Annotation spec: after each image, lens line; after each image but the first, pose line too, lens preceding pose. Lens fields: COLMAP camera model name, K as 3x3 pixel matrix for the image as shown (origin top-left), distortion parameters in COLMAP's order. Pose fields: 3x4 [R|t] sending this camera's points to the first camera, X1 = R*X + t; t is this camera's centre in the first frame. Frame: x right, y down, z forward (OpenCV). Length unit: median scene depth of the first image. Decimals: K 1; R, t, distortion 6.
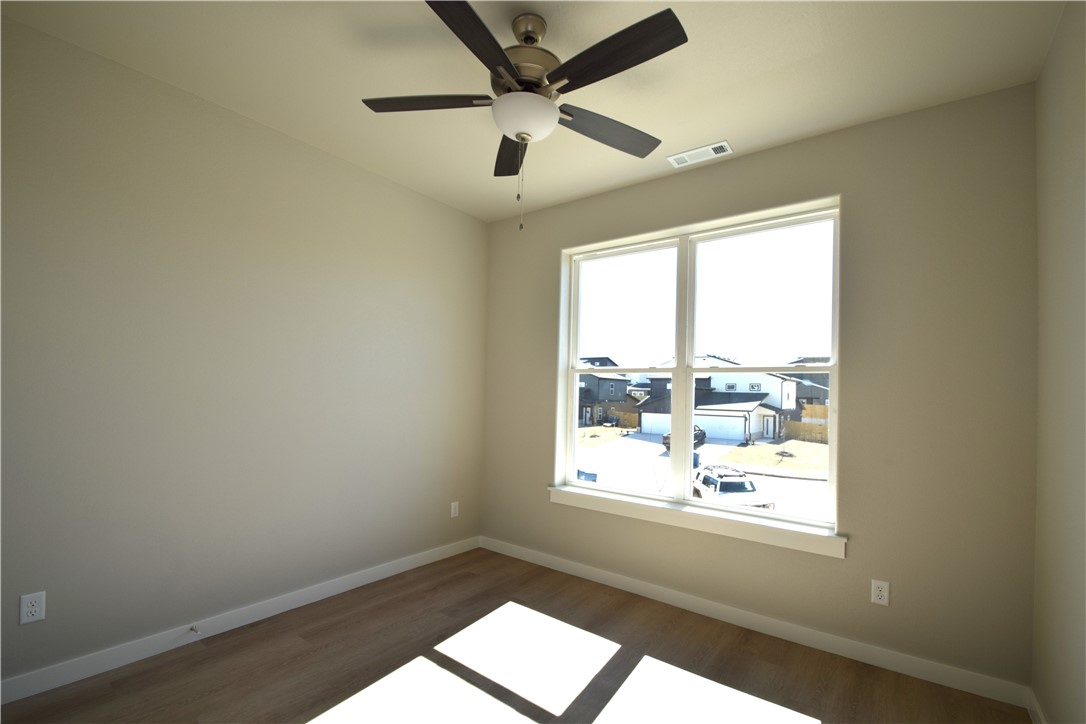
lens RADIAL K [[479.7, 0, 536.4], [0, 479.7, 381.8], [0, 0, 1]] dist [0.002517, -0.010148]
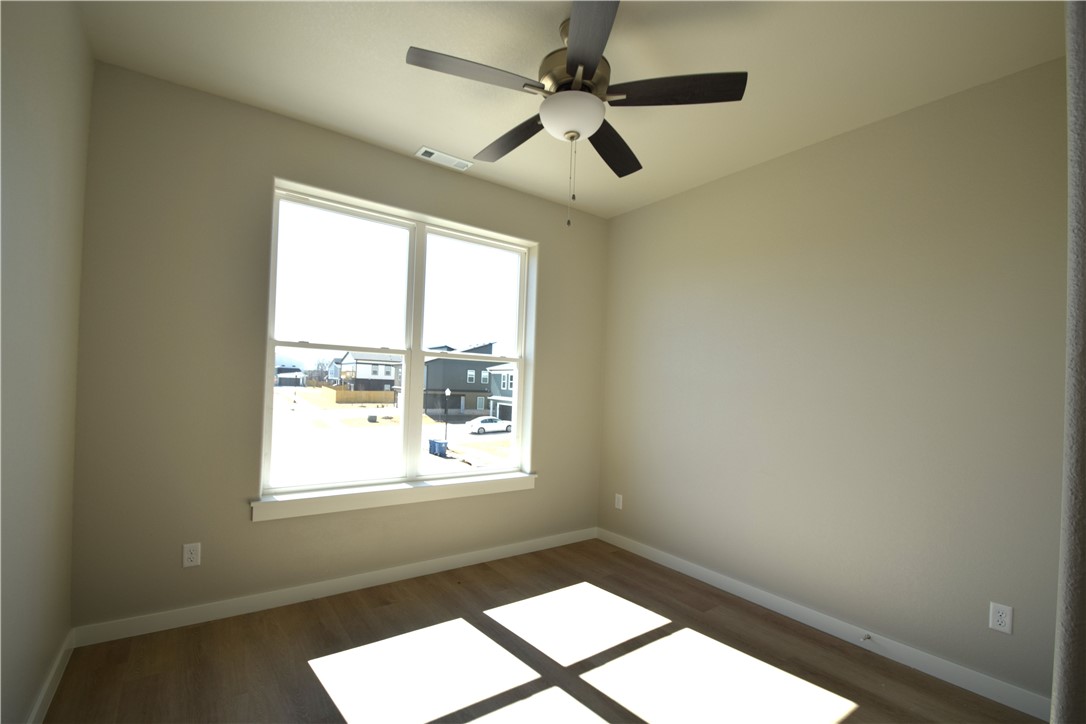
lens RADIAL K [[479.7, 0, 536.4], [0, 479.7, 381.8], [0, 0, 1]] dist [0.002517, -0.010148]
pose [[0.284354, -0.016347, 0.958580, -0.671587], [-0.059420, 0.997632, 0.034639, -0.015518], [-0.956876, -0.066809, 0.282709, 0.492012]]
